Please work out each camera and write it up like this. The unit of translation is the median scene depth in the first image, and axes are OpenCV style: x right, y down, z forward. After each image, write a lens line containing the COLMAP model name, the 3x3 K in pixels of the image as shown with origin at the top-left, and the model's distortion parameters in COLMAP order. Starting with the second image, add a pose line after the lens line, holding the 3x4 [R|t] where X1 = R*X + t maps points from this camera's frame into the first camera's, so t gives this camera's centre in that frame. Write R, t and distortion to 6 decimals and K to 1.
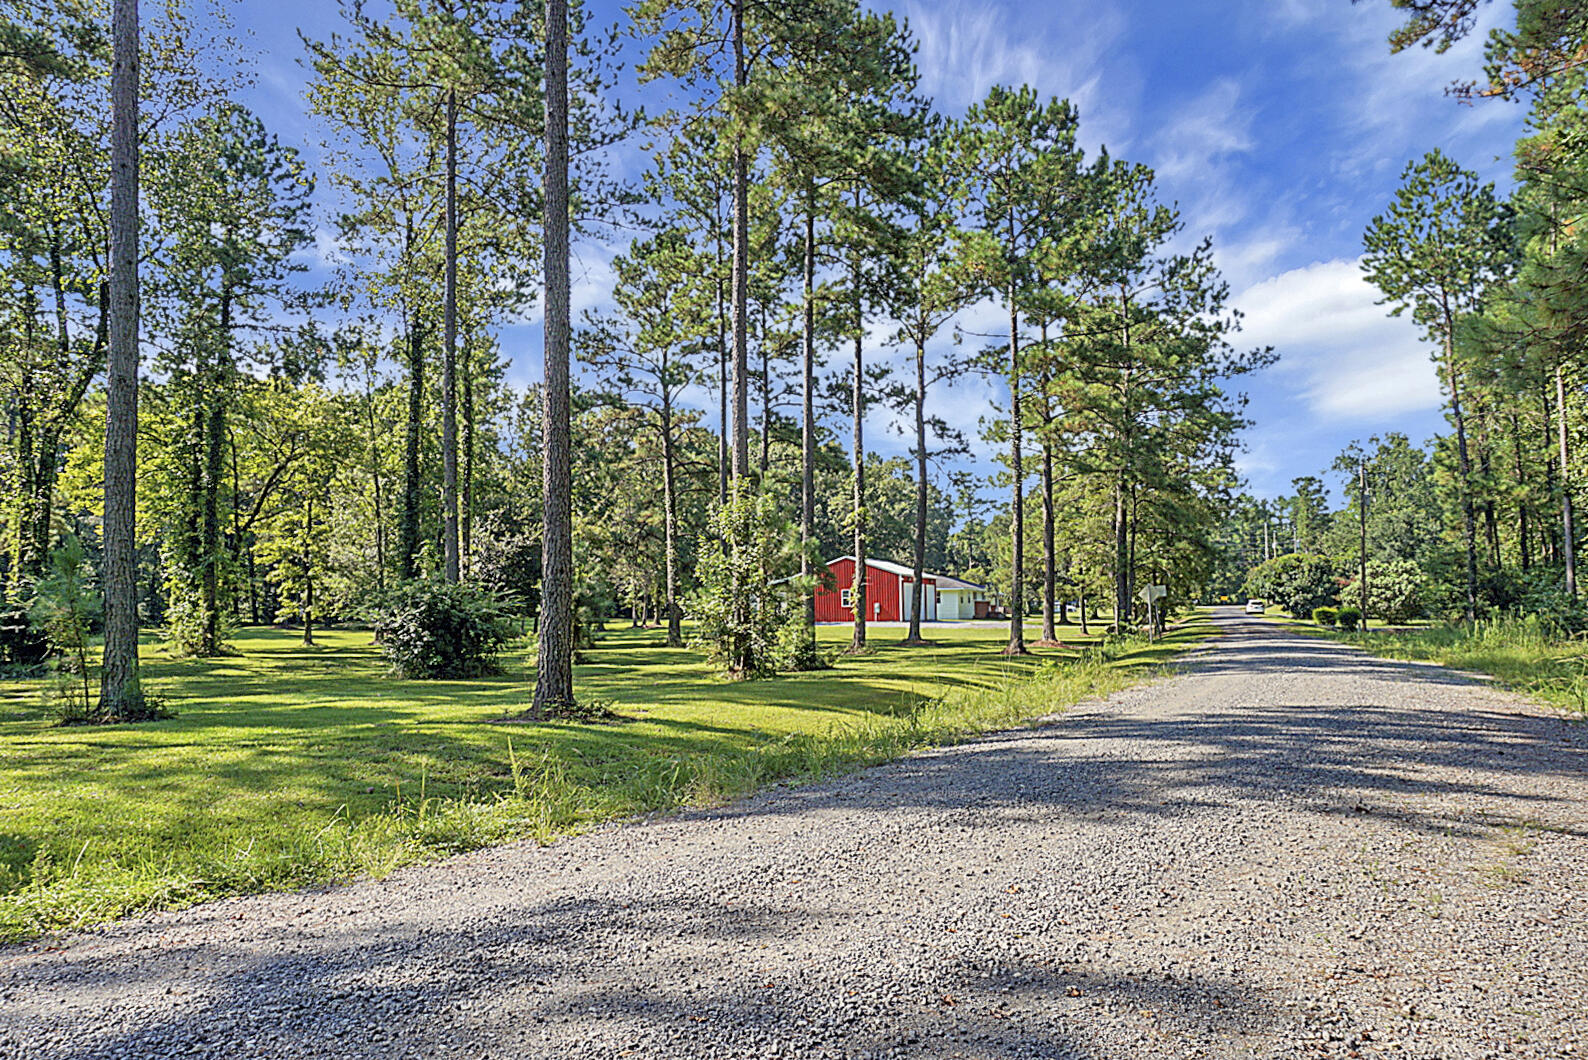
lens RADIAL K [[1143.1, 0, 795.7], [0, 1143.1, 566.3], [0, 0, 1]] dist [0.000133, -0.000065]
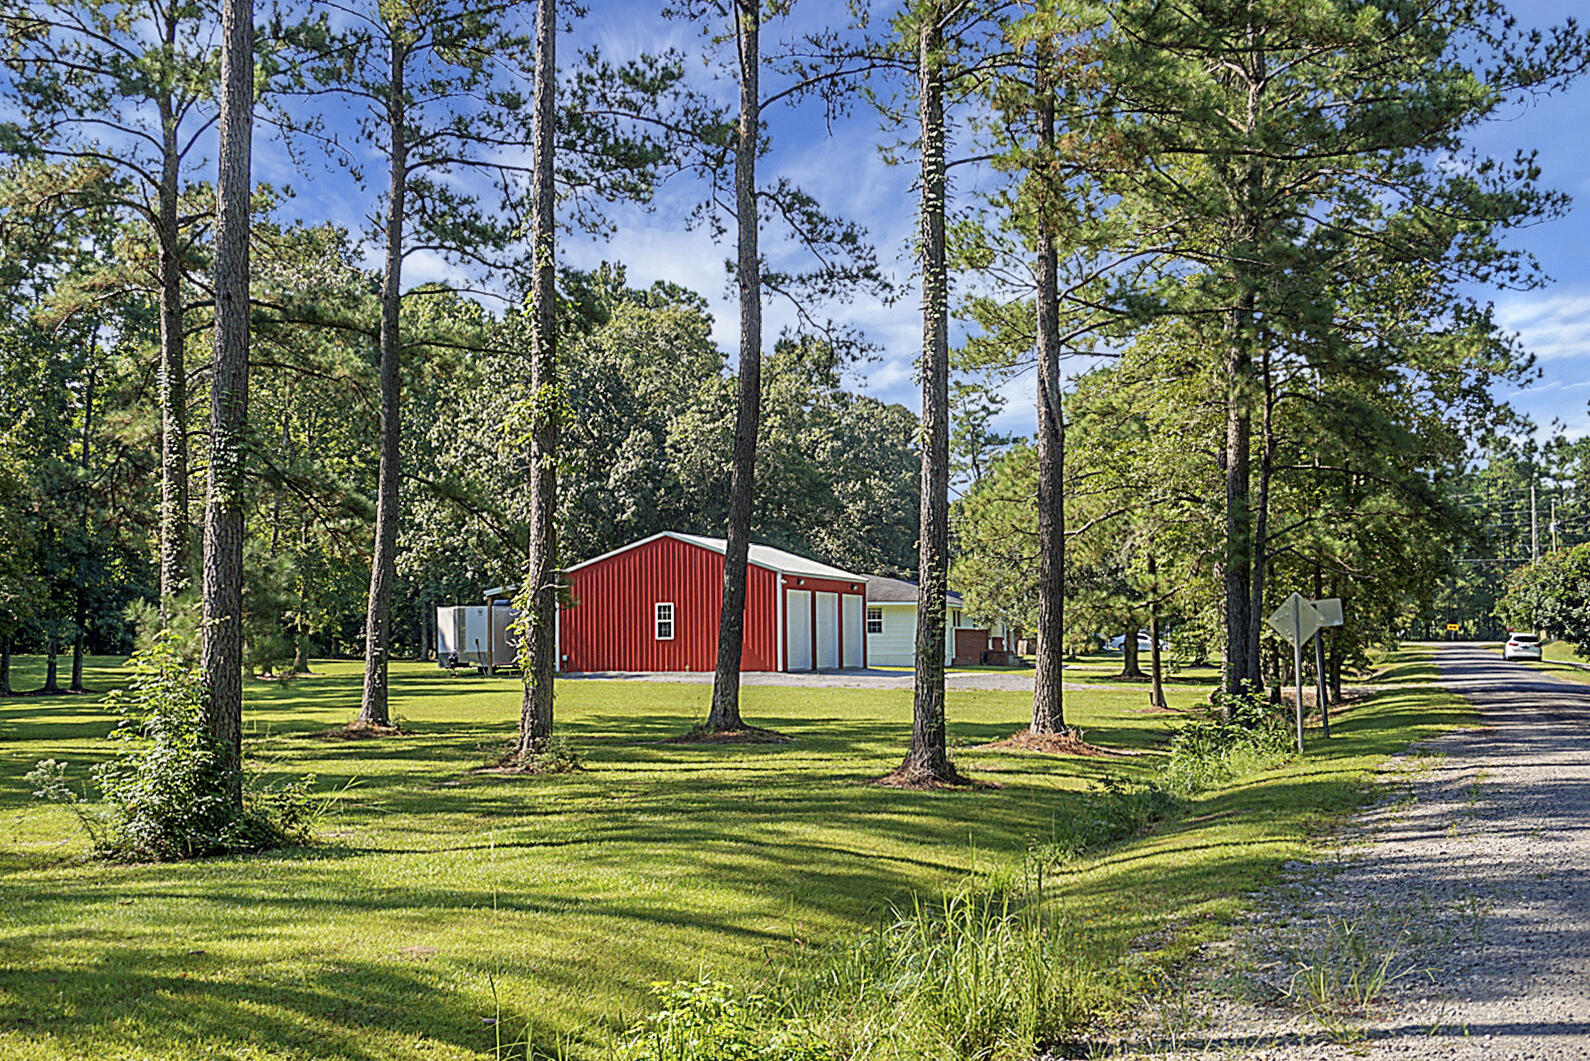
lens RADIAL K [[1867.3, 0, 795.0], [0, 1867.3, 530.5], [0, 0, 1]] dist [0.071542, 0.002651]
pose [[0.999539, 0.010134, 0.028619, 0.095162], [-0.009577, 0.999763, -0.019536, 0.006435], [-0.028810, 0.019253, 0.999399, 0.291573]]
